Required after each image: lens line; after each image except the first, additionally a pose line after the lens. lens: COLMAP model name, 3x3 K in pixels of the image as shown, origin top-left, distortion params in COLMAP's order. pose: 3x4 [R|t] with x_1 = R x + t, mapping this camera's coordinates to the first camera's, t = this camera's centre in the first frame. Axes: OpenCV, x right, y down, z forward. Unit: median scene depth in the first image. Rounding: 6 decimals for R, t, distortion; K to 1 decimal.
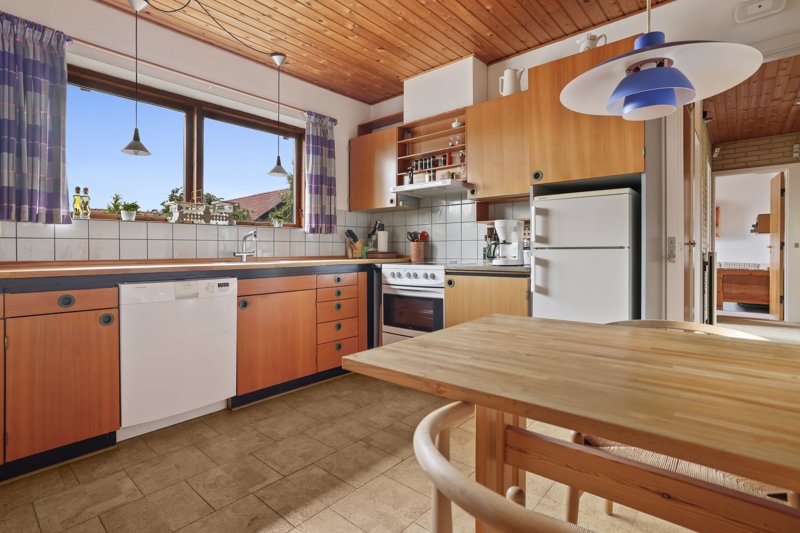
lens RADIAL K [[391.9, 0, 397.6], [0, 391.9, 254.8], [0, 0, 1]] dist [-0.000571, 0.001120]
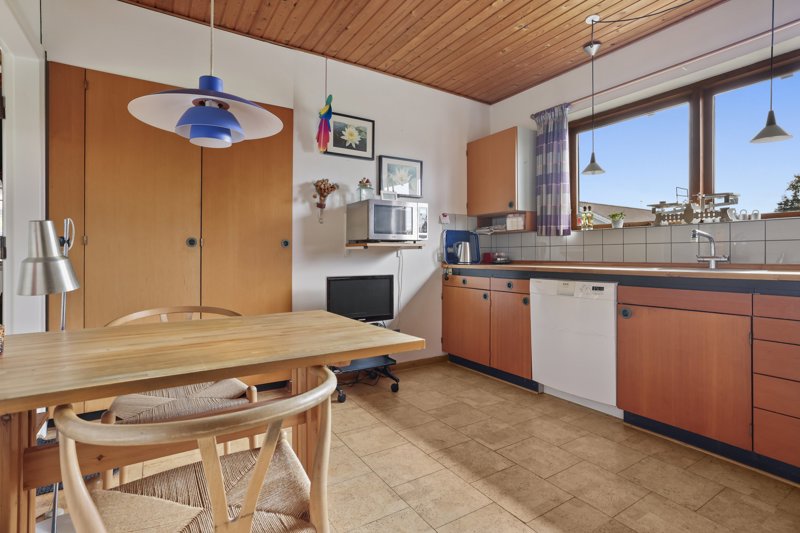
lens RADIAL K [[399.1, 0, 399.2], [0, 399.1, 251.3], [0, 0, 1]] dist [0.000459, 0.000712]
pose [[-0.275706, -0.000893, -0.961242, 0.721723], [-0.003733, 0.999993, 0.000141, -0.018895], [0.961235, 0.003627, -0.275708, 0.820722]]
